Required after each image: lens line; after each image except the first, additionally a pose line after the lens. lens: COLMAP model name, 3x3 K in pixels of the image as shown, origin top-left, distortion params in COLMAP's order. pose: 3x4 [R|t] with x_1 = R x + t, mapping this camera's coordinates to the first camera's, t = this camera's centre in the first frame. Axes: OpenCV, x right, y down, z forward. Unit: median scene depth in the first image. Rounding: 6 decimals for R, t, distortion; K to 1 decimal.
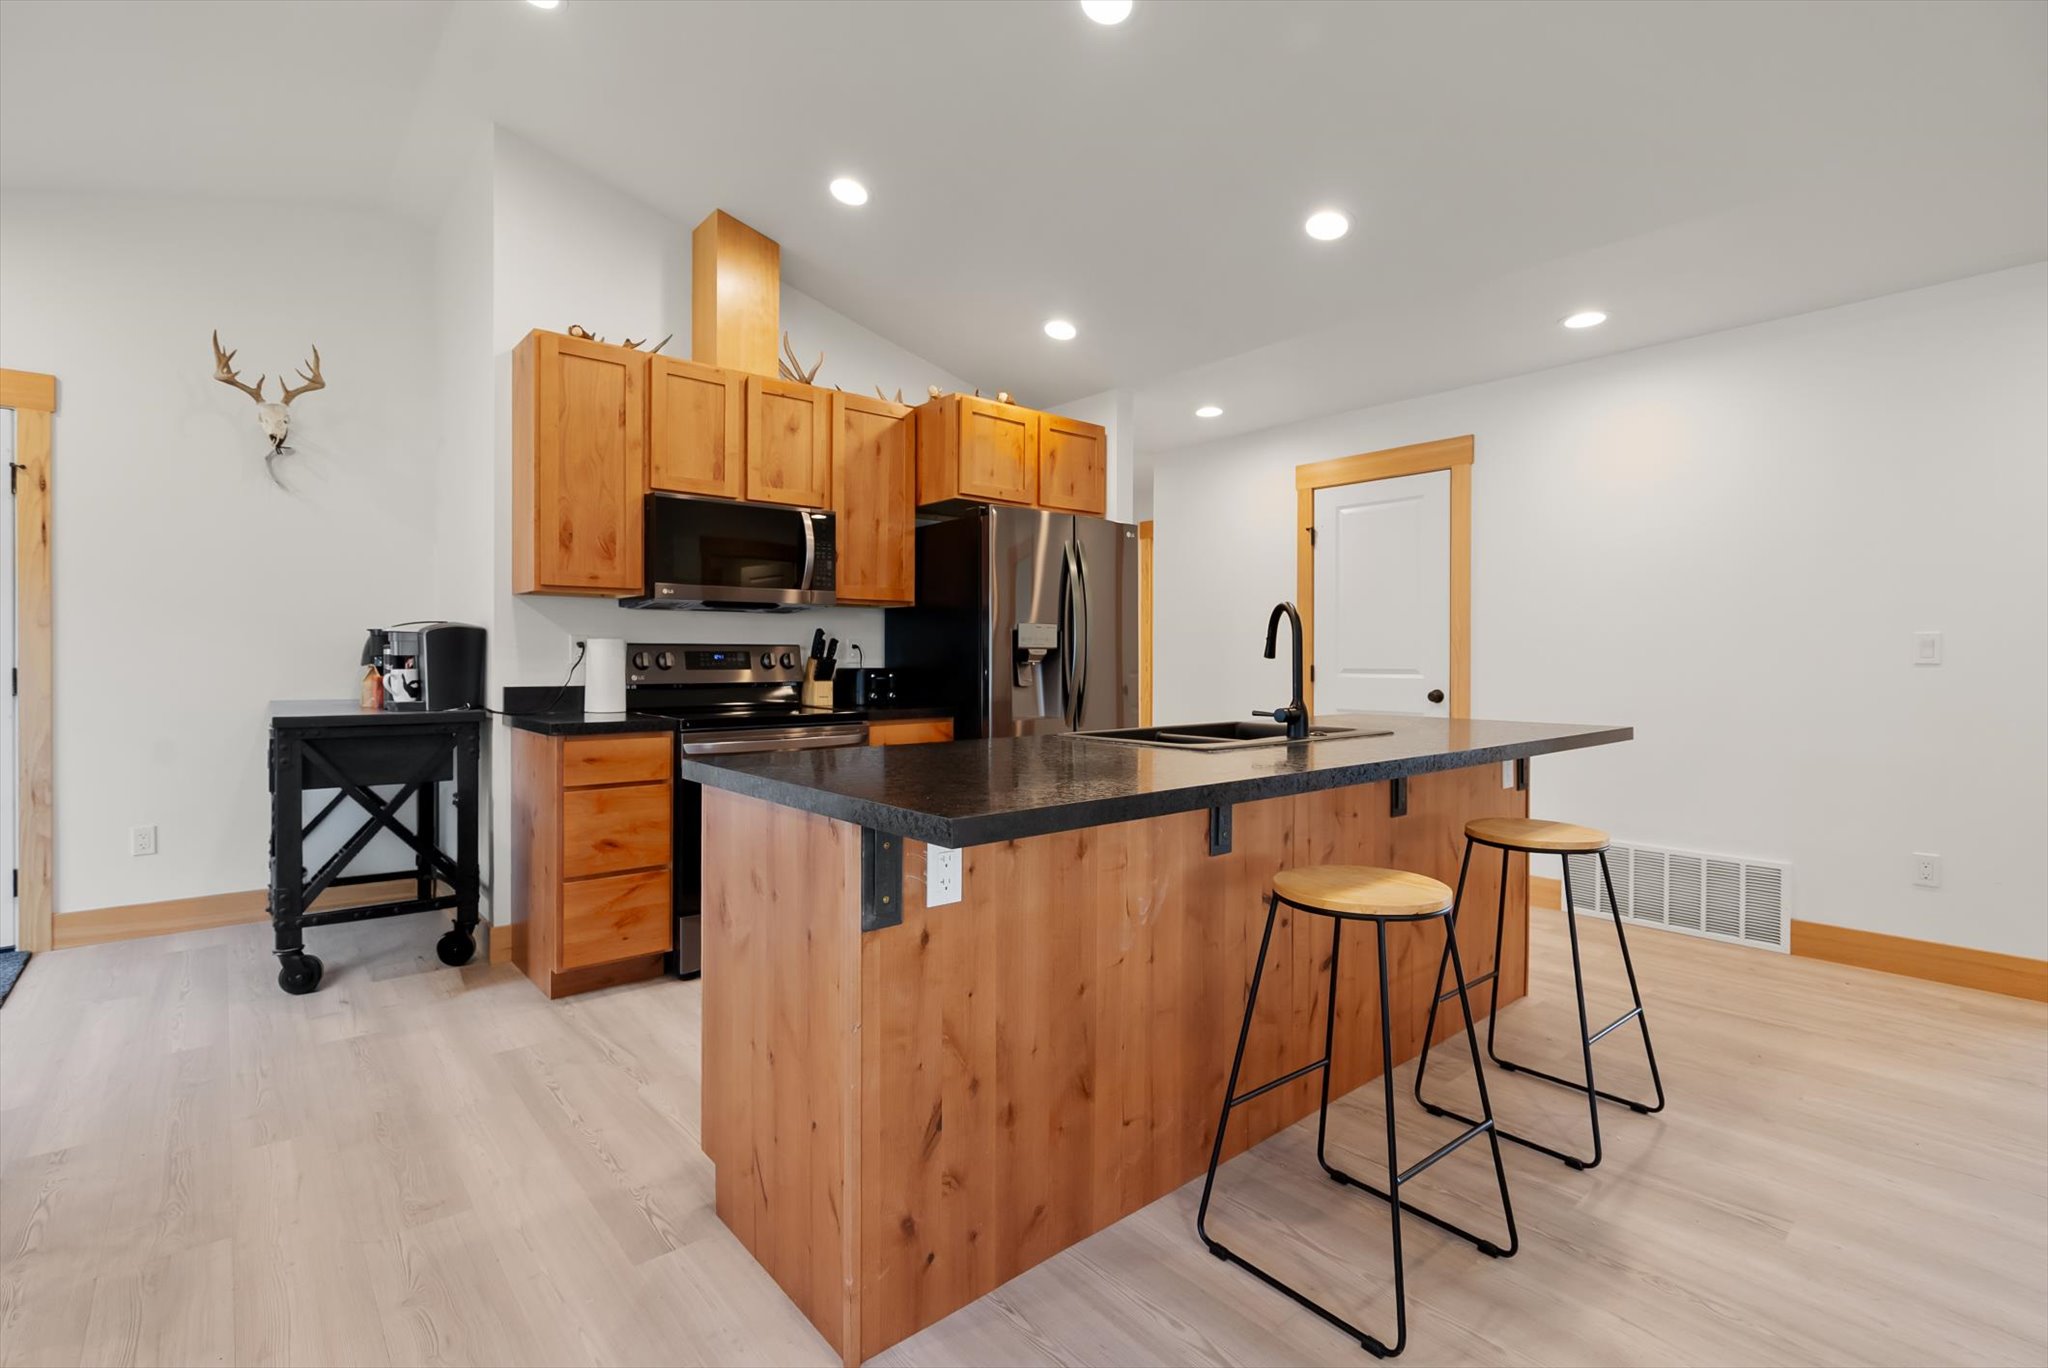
lens RADIAL K [[945.0, 0, 1013.2], [0, 945.0, 654.2], [0, 0, 1]] dist [0.000237, 0.000123]
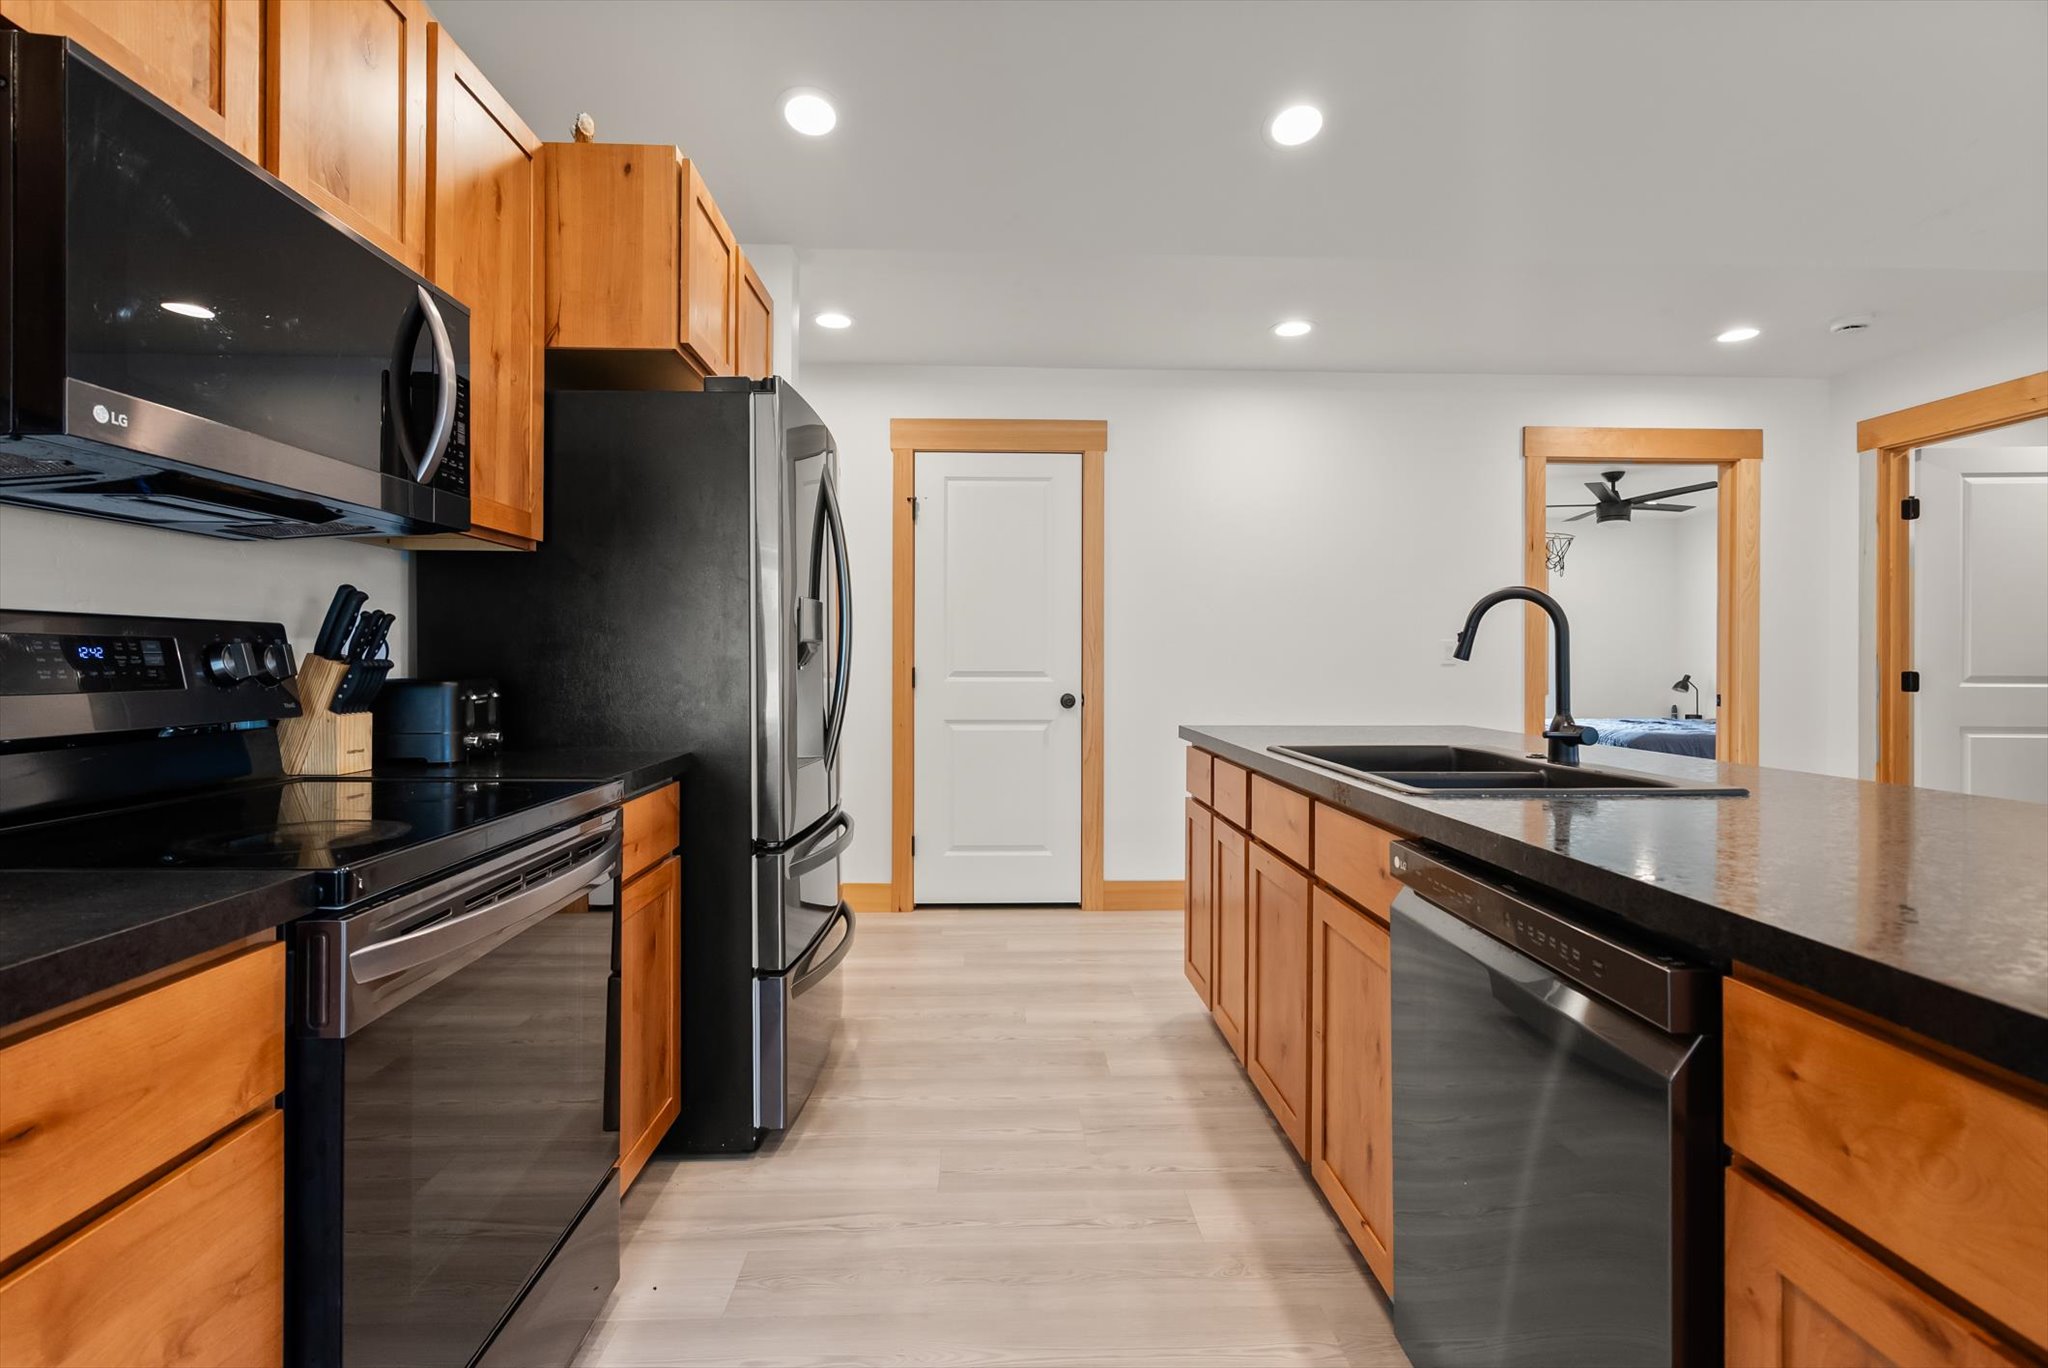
lens RADIAL K [[975.9, 0, 1019.2], [0, 975.9, 656.8], [0, 0, 1]] dist [0.002860, 0.000171]
pose [[0.617741, 0.002888, 0.786376, -0.355143], [-0.006677, 0.999976, 0.001572, 0.000928], [-0.786353, -0.006222, 0.617746, 0.505294]]
